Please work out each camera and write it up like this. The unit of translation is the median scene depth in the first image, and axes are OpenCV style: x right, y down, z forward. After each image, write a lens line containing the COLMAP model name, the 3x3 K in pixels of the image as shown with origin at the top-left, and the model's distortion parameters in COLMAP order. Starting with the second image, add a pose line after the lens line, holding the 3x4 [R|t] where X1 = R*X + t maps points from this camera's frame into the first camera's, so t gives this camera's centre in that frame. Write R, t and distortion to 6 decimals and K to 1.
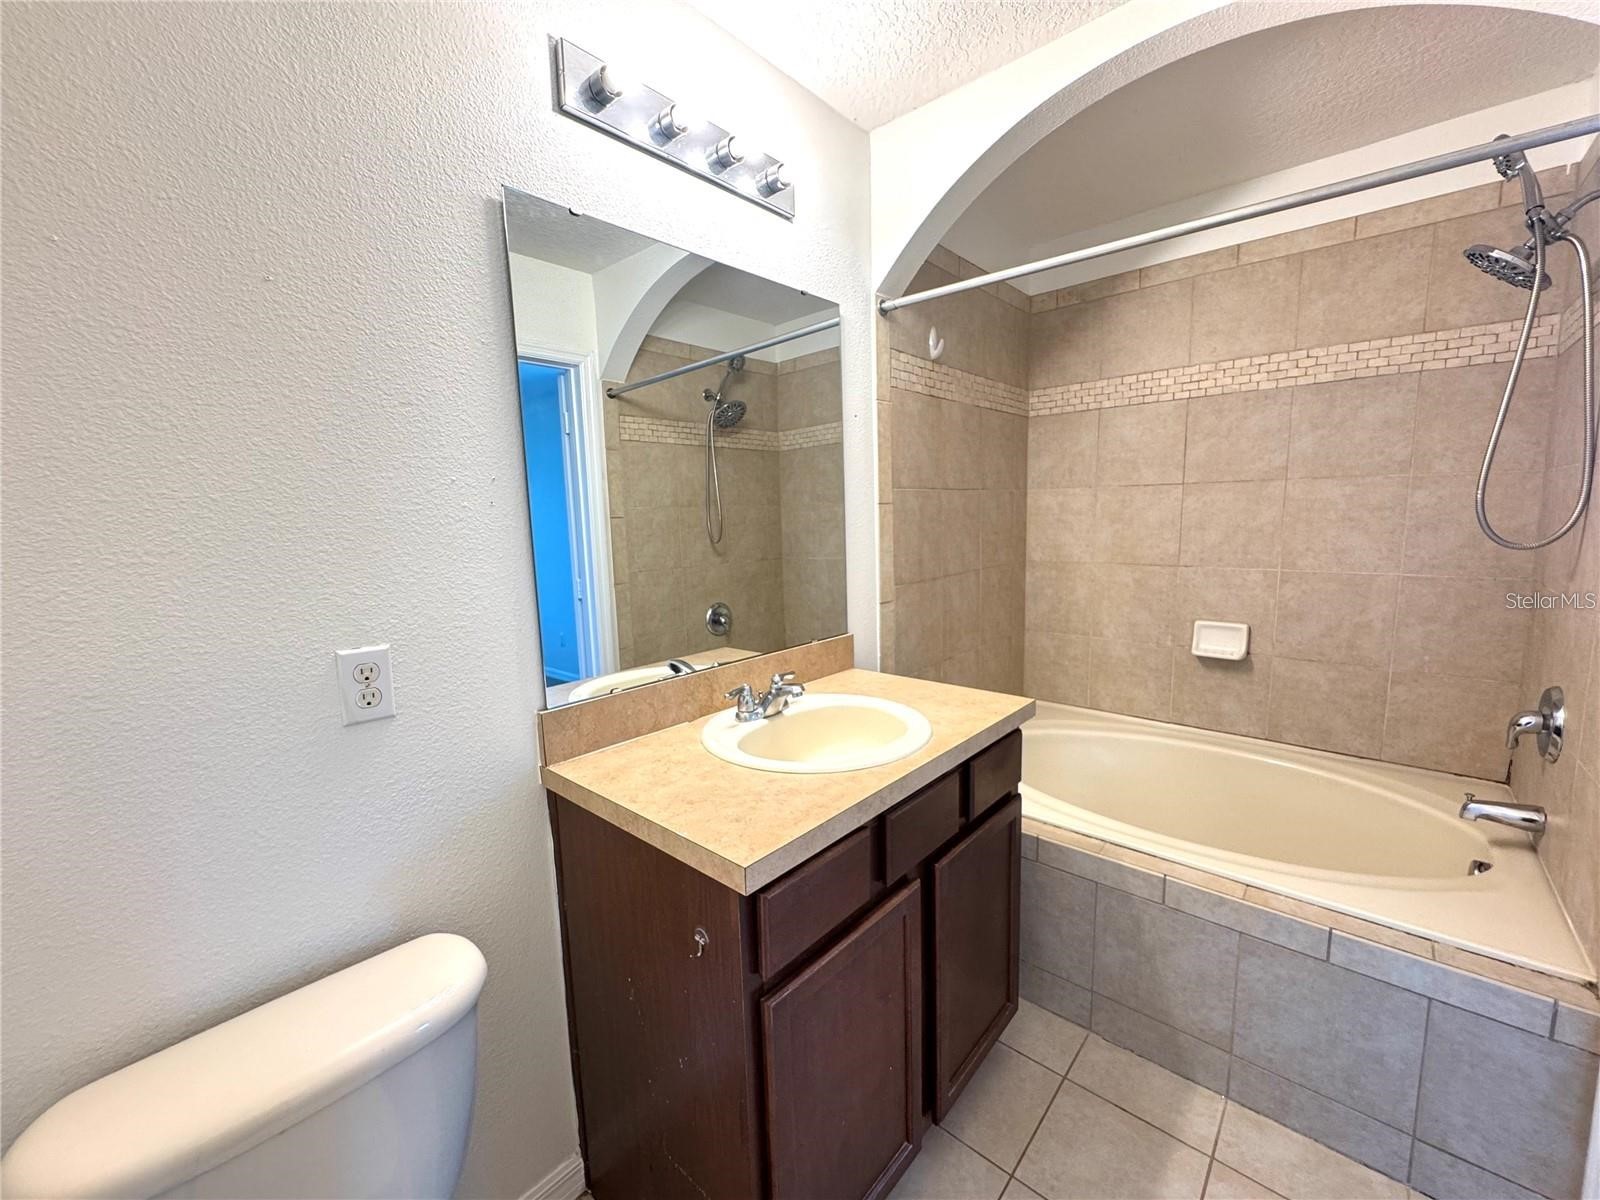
lens RADIAL K [[635.8, 0, 800.0], [0, 635.8, 600.0], [0, 0, 1]] dist [-0.003228, 0.000089]
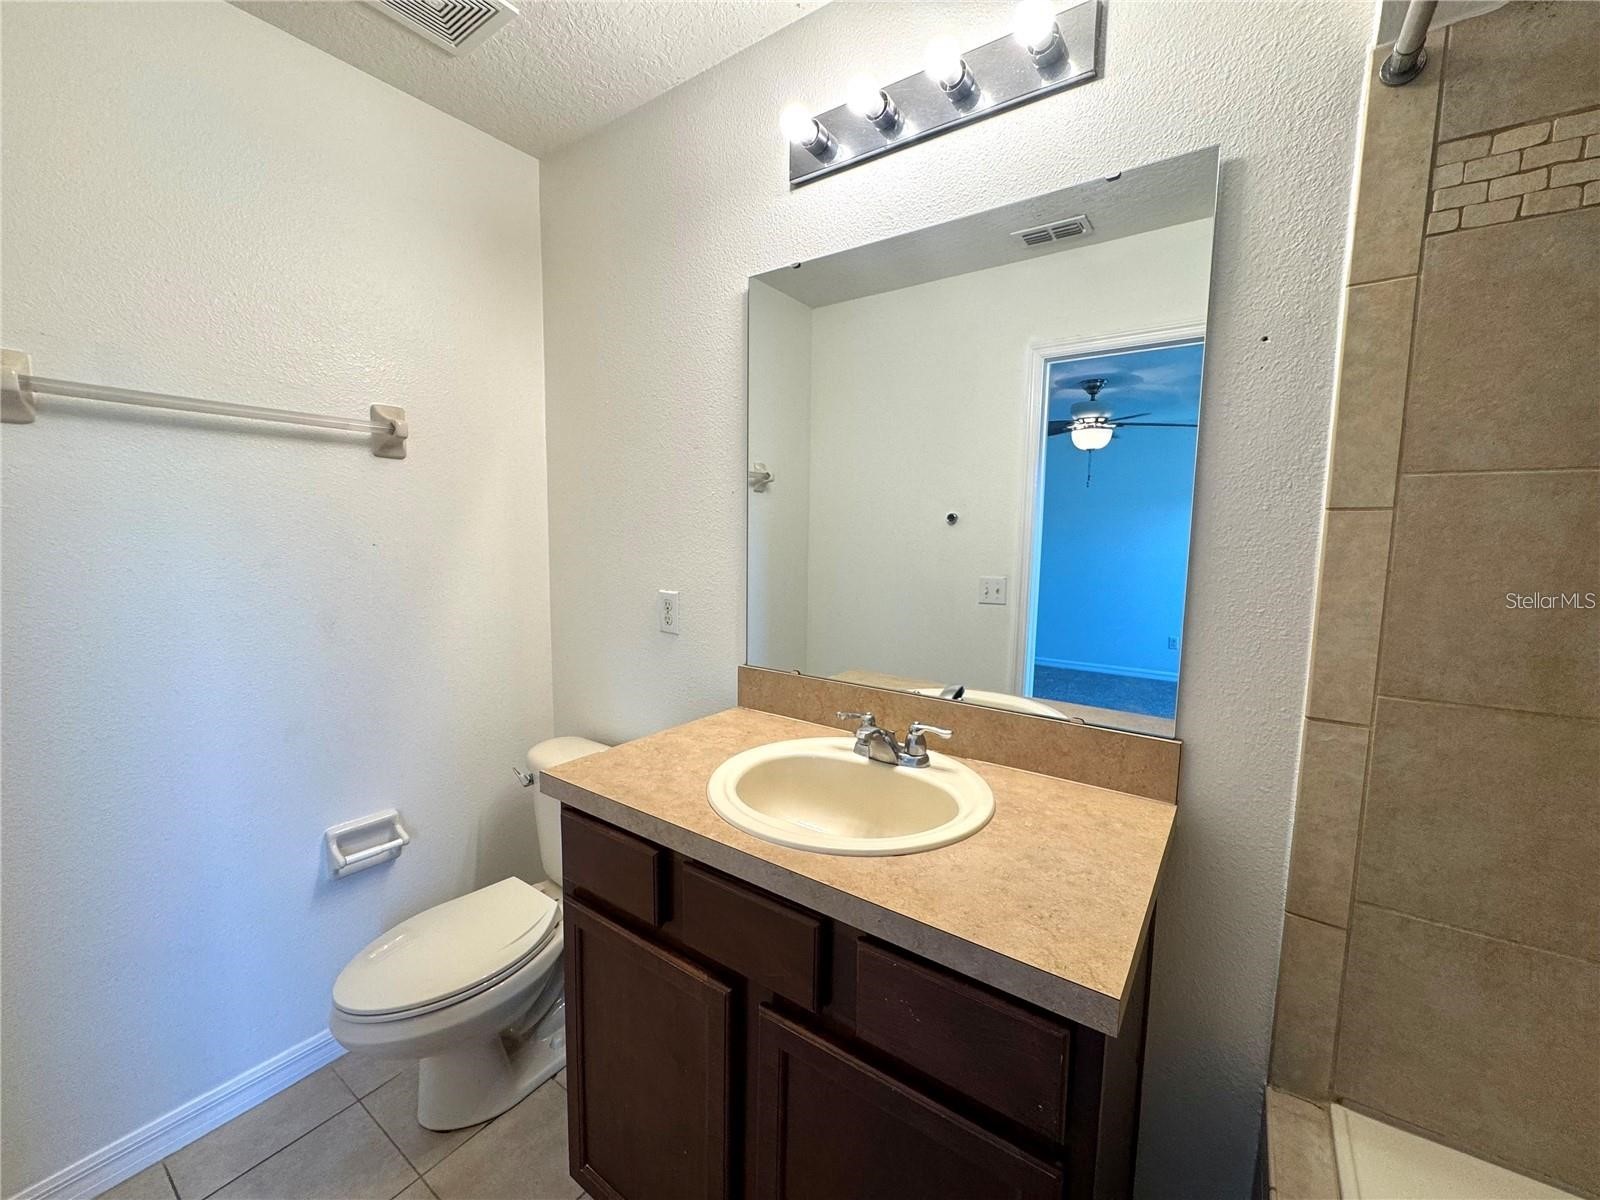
lens RADIAL K [[635.8, 0, 800.0], [0, 635.8, 600.0], [0, 0, 1]] dist [-0.003228, 0.000089]
pose [[0.118318, 0.139060, -0.983190, 0.544450], [-0.148337, 0.981510, 0.120972, -0.082987], [0.981834, 0.131530, 0.136758, 0.555499]]
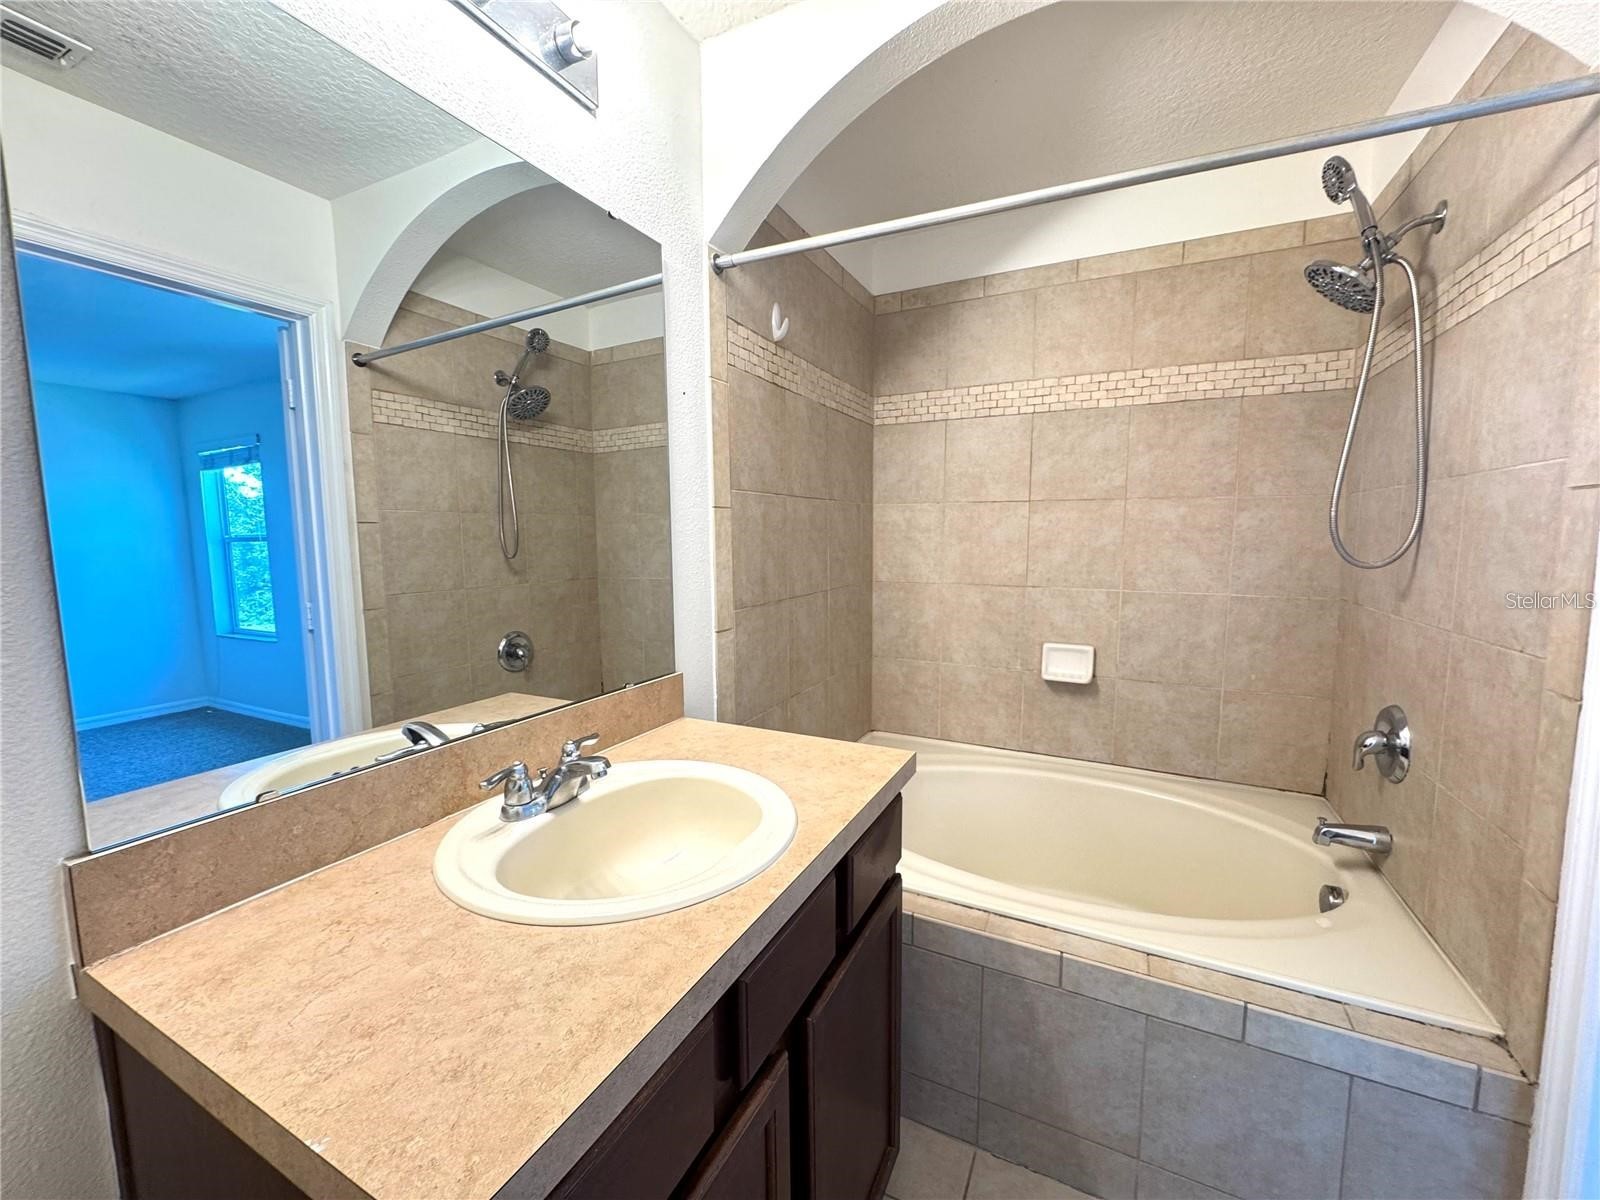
lens RADIAL K [[635.8, 0, 800.0], [0, 635.8, 600.0], [0, 0, 1]] dist [-0.003228, 0.000089]
pose [[0.964477, -0.003586, 0.264141, 0.016917], [0.013083, 0.999329, -0.034201, -0.006233], [-0.263841, 0.036442, 0.963878, 0.206252]]
